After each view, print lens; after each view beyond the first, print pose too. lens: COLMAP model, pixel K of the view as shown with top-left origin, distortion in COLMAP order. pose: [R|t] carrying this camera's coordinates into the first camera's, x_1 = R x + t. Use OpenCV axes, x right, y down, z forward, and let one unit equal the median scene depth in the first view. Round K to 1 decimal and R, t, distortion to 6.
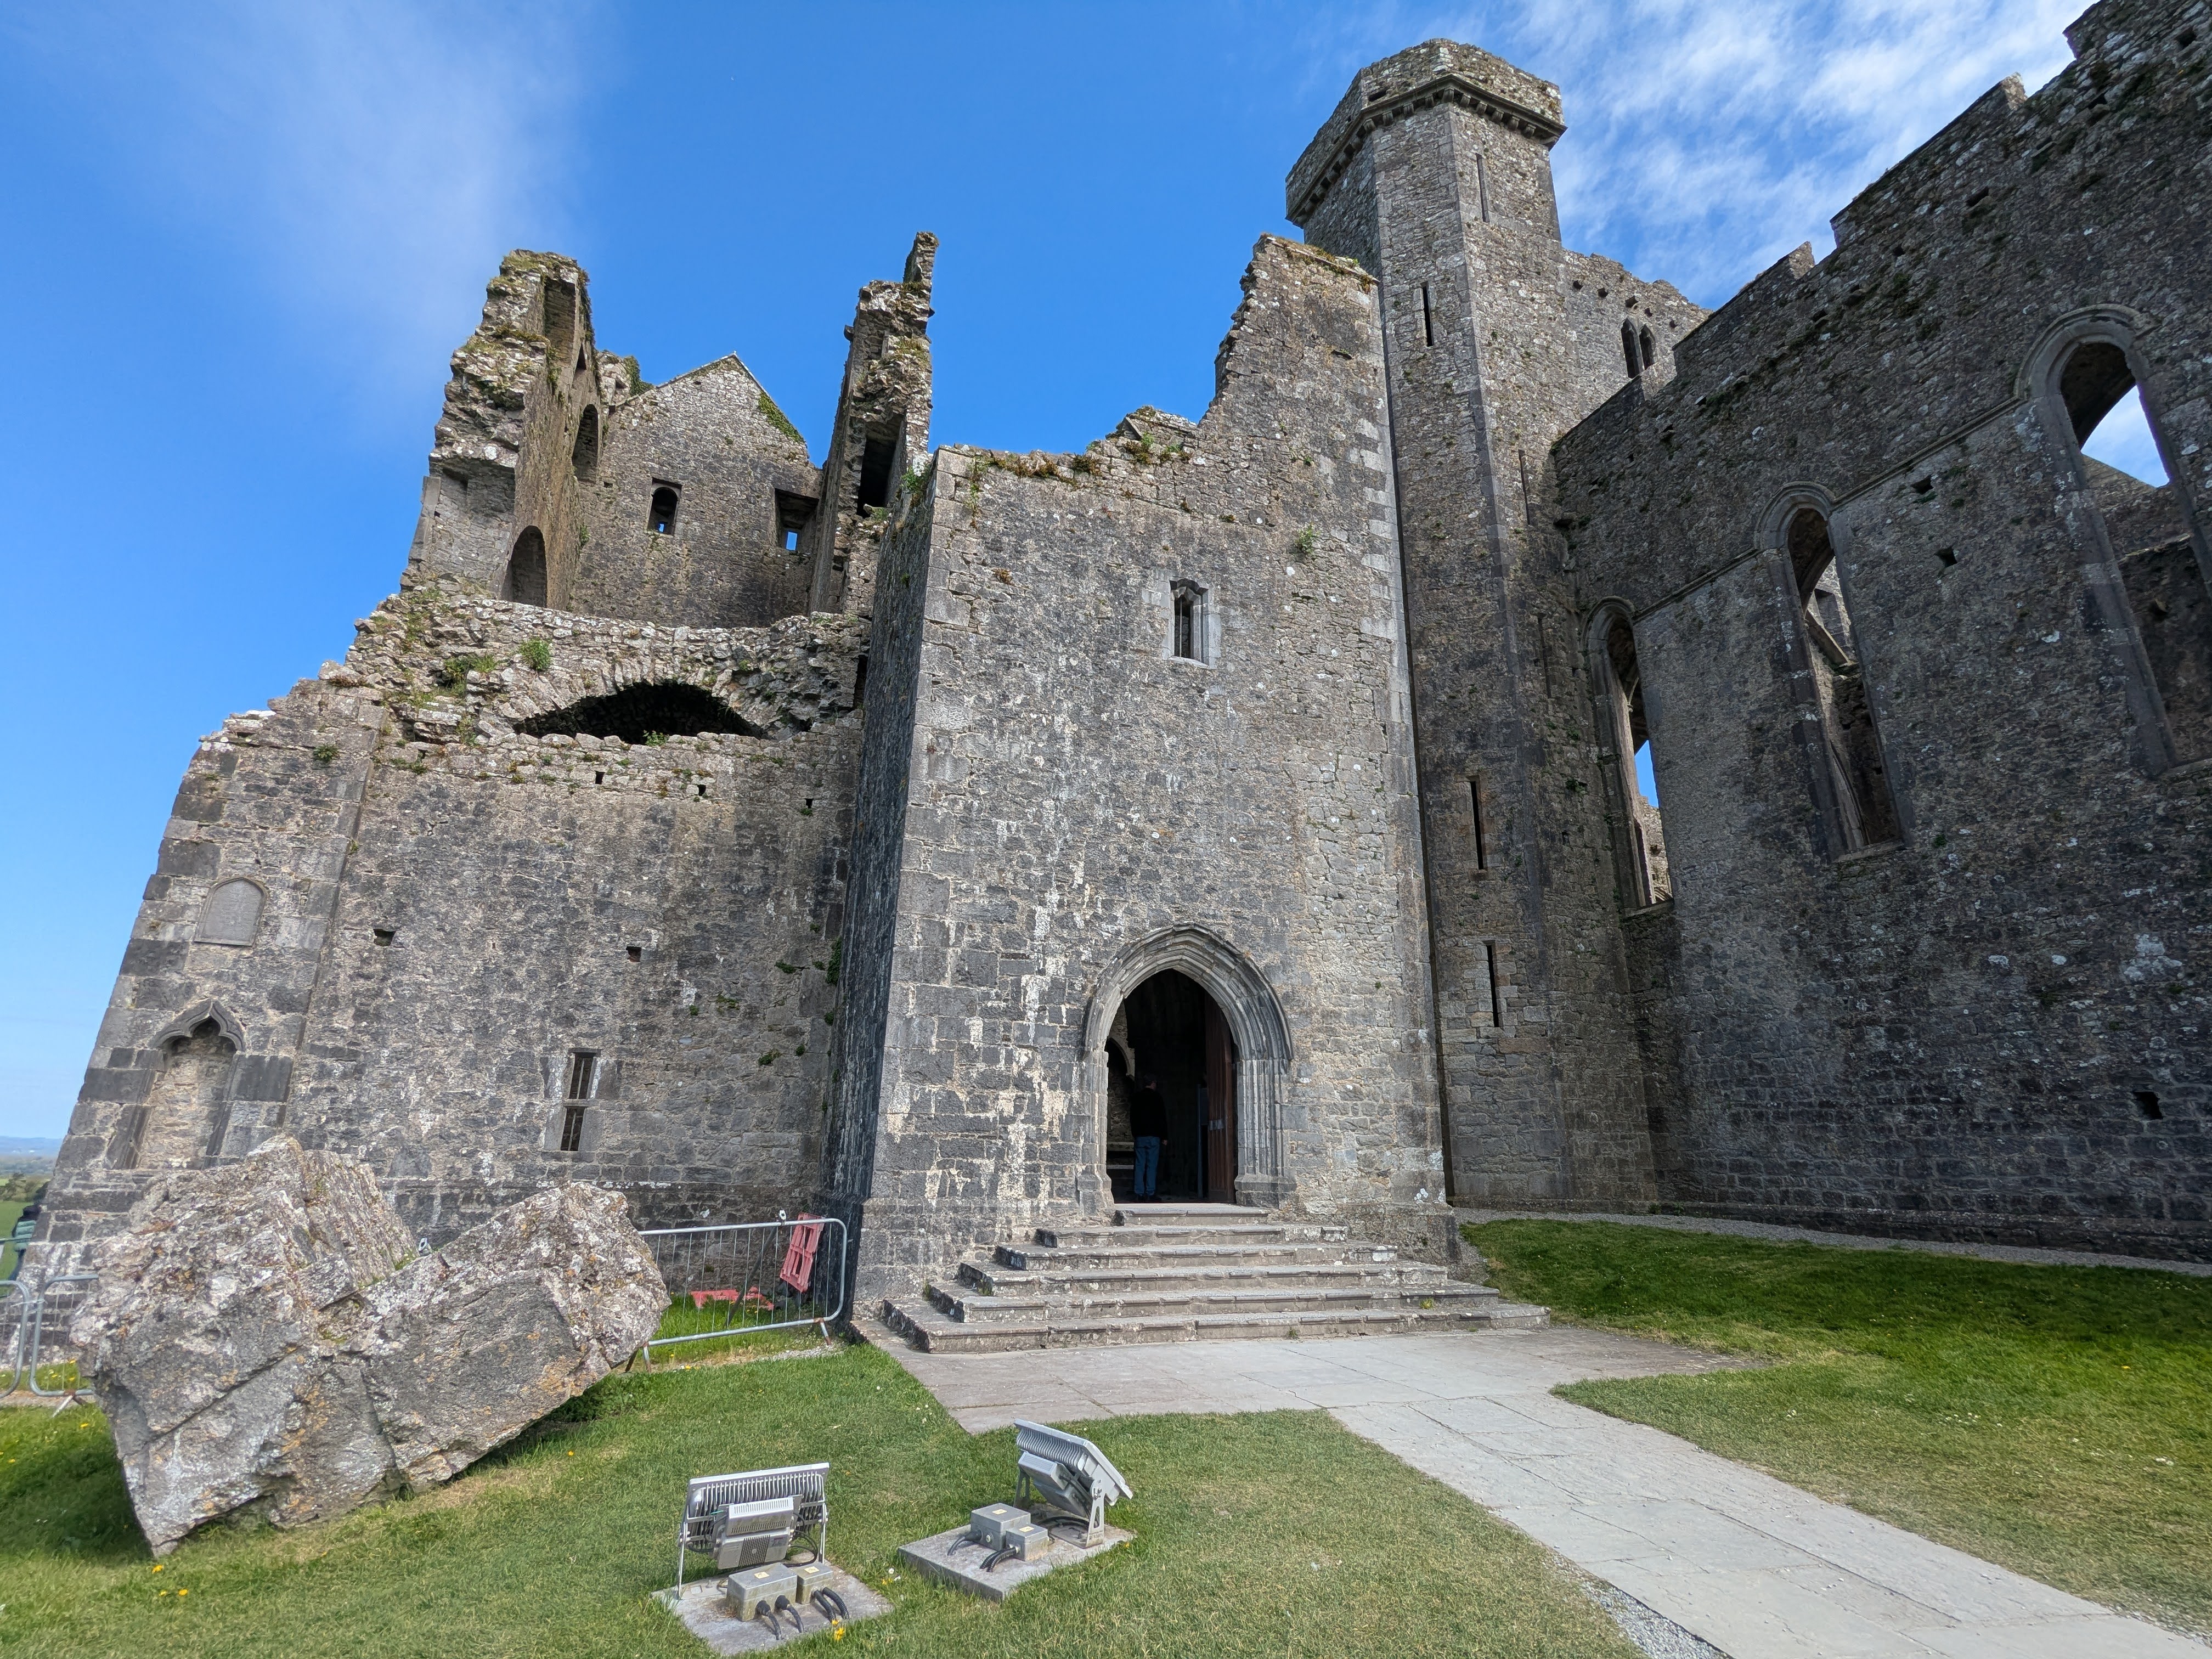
lens RADIAL K [[1054.6, 0, 1098.4], [0, 1054.6, 815.9], [0, 0, 1]] dist [-0.005340, 0.005860]
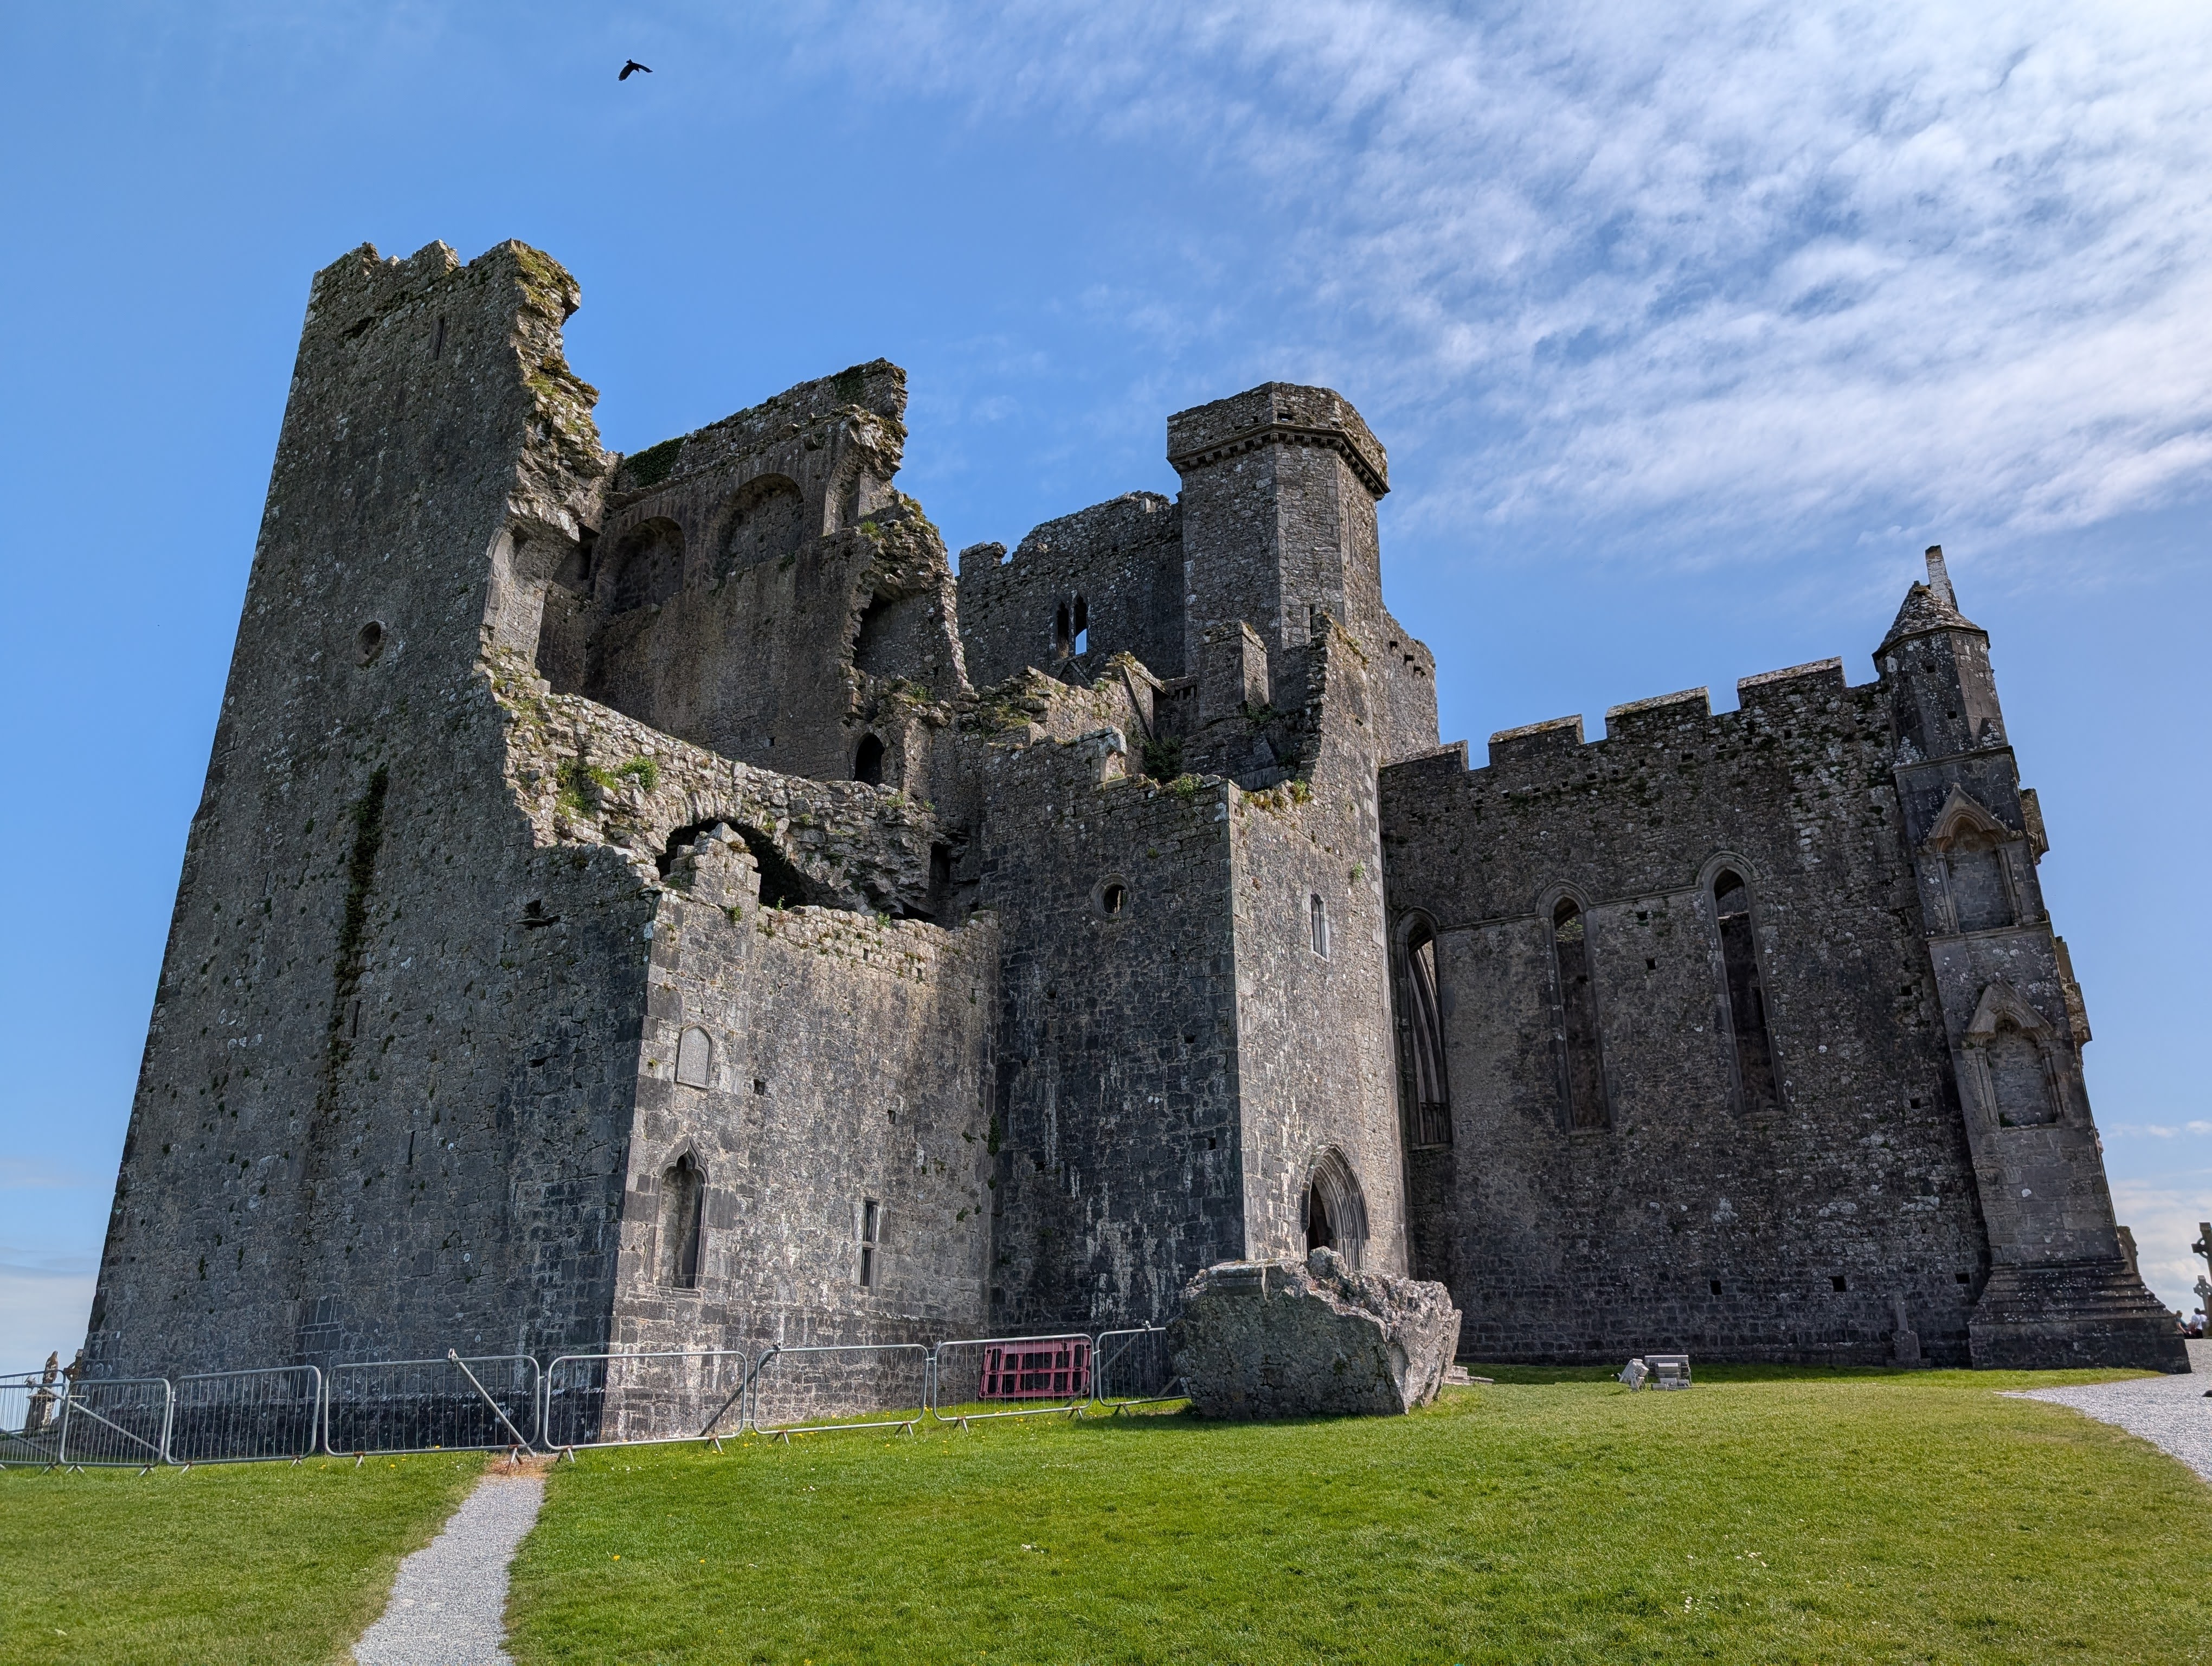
lens RADIAL K [[1605.5, 0, 1096.0], [0, 1605.5, 828.5], [0, 0, 1]] dist [0.047123, -0.025192]
pose [[0.797000, 0.198054, 0.570584, -1.374910], [-0.177450, 0.979798, -0.092229, -0.057718], [-0.577324, -0.027744, 0.816044, -0.576110]]
